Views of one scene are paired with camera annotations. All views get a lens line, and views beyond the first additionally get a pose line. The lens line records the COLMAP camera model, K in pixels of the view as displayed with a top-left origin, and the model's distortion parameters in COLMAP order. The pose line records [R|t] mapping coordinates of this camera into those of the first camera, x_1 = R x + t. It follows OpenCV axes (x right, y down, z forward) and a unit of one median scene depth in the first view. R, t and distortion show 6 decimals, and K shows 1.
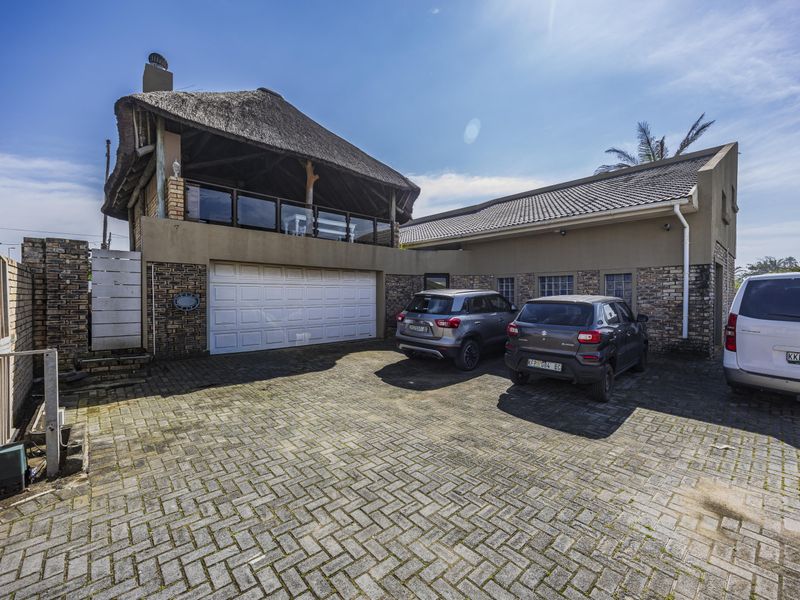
lens RADIAL K [[329.9, 0, 400.0], [0, 329.9, 300.0], [0, 0, 1]] dist [0.008425, 0.000108]
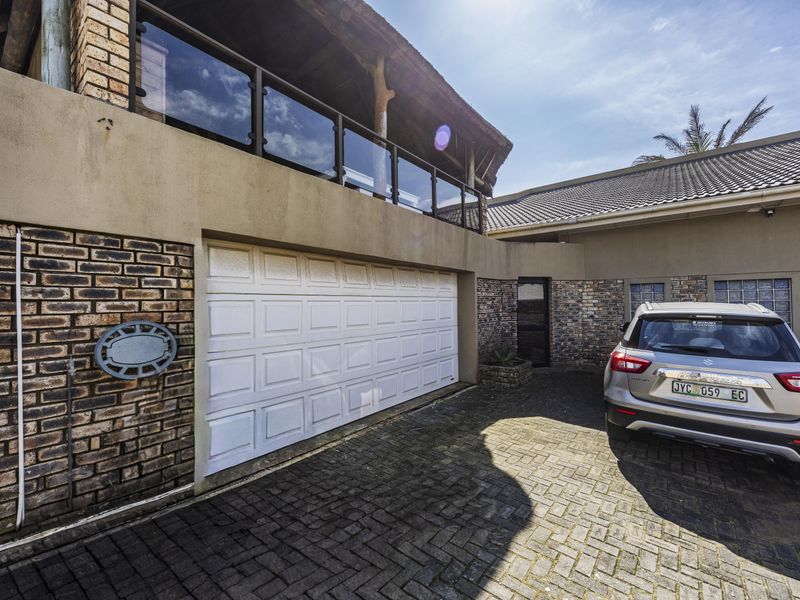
lens RADIAL K [[340.5, 0, 399.2], [0, 340.5, 302.1], [0, 0, 1]] dist [0.000055, 0.000112]
pose [[0.989785, -0.014689, 0.141806, -0.326113], [0.018849, 0.999429, -0.028037, -0.021331], [-0.141313, 0.030423, 0.989497, 0.469862]]
